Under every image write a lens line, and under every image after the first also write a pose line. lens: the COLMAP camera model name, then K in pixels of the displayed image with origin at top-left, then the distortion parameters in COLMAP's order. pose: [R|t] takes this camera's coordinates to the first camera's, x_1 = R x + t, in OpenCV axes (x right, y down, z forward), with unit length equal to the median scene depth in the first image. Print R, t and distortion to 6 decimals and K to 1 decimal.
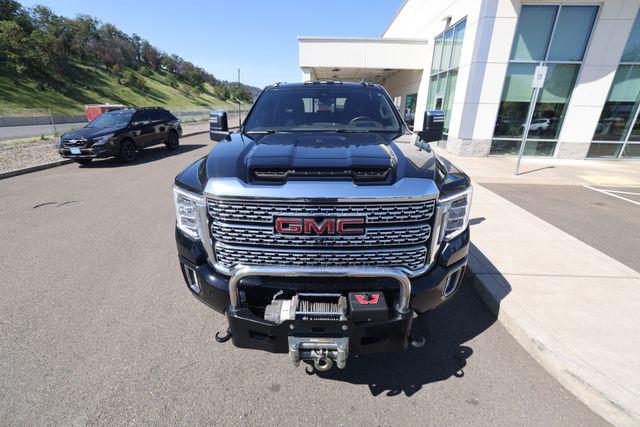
lens RADIAL K [[269.1, 0, 318.8], [0, 269.1, 213.8], [0, 0, 1]] dist [-0.031153, 0.009535]
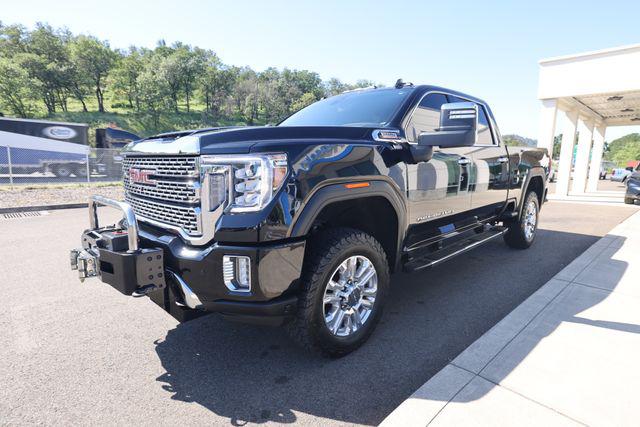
lens RADIAL K [[348.2, 0, 319.1], [0, 348.2, 215.3], [0, 0, 1]] dist [-0.012360, 0.018046]
pose [[0.720121, 0.119244, -0.683525, 0.298440], [-0.275428, 0.953309, -0.123865, 0.033293], [0.636840, 0.277459, 0.719341, 0.078173]]
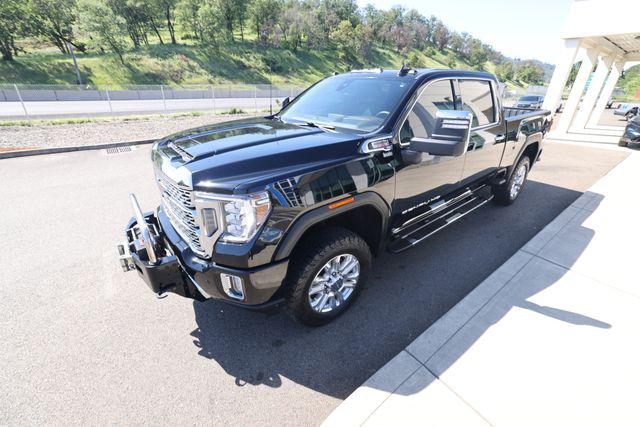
lens RADIAL K [[269.1, 0, 318.5], [0, 269.1, 212.9], [0, 0, 1]] dist [-0.031153, 0.009535]
pose [[0.635273, 0.346675, -0.690105, 0.282385], [-0.304855, 0.933587, 0.188356, -0.061600], [0.709571, 0.090725, 0.698769, 0.110559]]
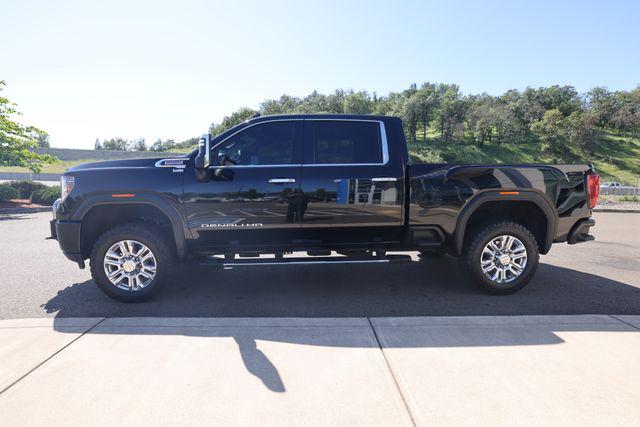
lens RADIAL K [[296.3, 0, 318.6], [0, 296.3, 216.5], [0, 0, 1]] dist [-0.021784, 0.009878]
pose [[0.081938, 0.136256, -0.987279, 0.522083], [-0.391424, 0.915412, 0.093852, -0.139519], [0.916555, 0.378755, 0.128340, 0.477619]]
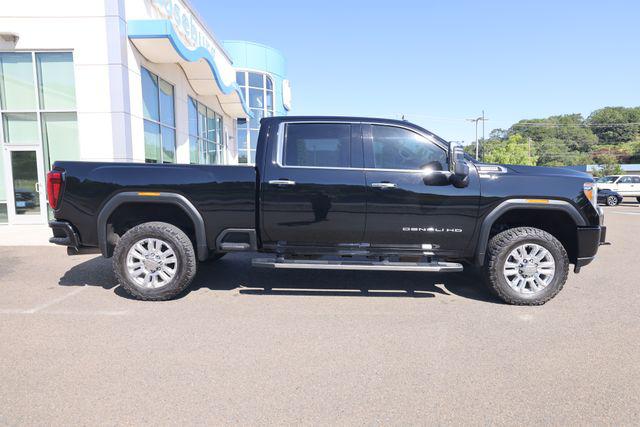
lens RADIAL K [[356.0, 0, 317.5], [0, 356.0, 208.1], [0, 0, 1]] dist [0.001178, 0.008569]
pose [[-0.021583, -0.086028, 0.996059, -0.580427], [0.378015, 0.921628, 0.087791, -0.173810], [-0.925548, 0.378420, 0.012629, 0.568344]]
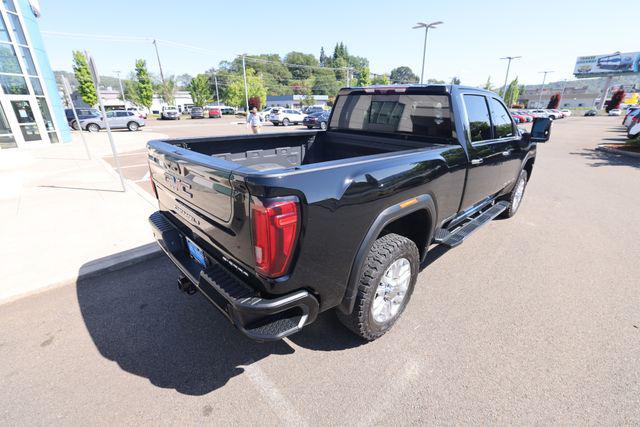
lens RADIAL K [[288.0, 0, 319.8], [0, 288.0, 211.4], [0, 0, 1]] dist [-0.029133, 0.012531]
pose [[-0.717838, -0.250723, 0.649497, -0.226754], [0.259000, 0.769777, 0.583406, -0.398359], [-0.646241, 0.587010, -0.487638, 0.944298]]
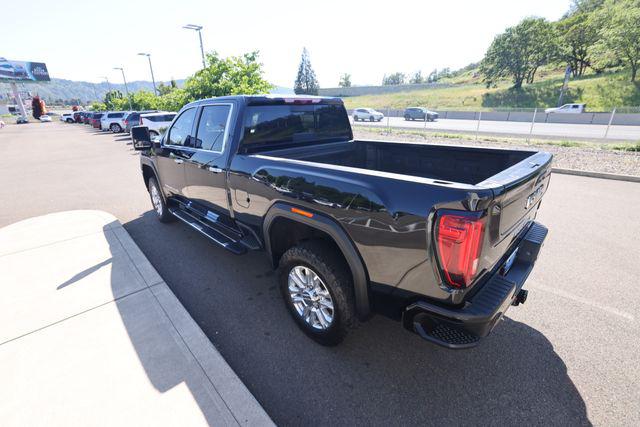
lens RADIAL K [[288.0, 0, 317.4], [0, 288.0, 213.6], [0, 0, 1]] dist [-0.029133, 0.012531]
pose [[-0.699845, 0.261667, -0.664641, 0.309499], [-0.255935, 0.776846, 0.575333, -0.386632], [0.666869, 0.572748, -0.476702, 0.891045]]
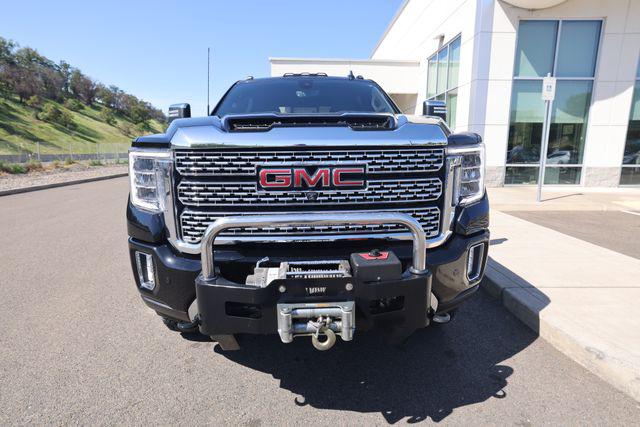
lens RADIAL K [[348.2, 0, 318.5], [0, 348.2, 215.9], [0, 0, 1]] dist [-0.012360, 0.018046]
pose [[0.997643, -0.021607, 0.065130, -0.009017], [0.033346, 0.982184, -0.184939, 0.065191], [-0.059974, 0.186675, 0.980589, -0.007910]]
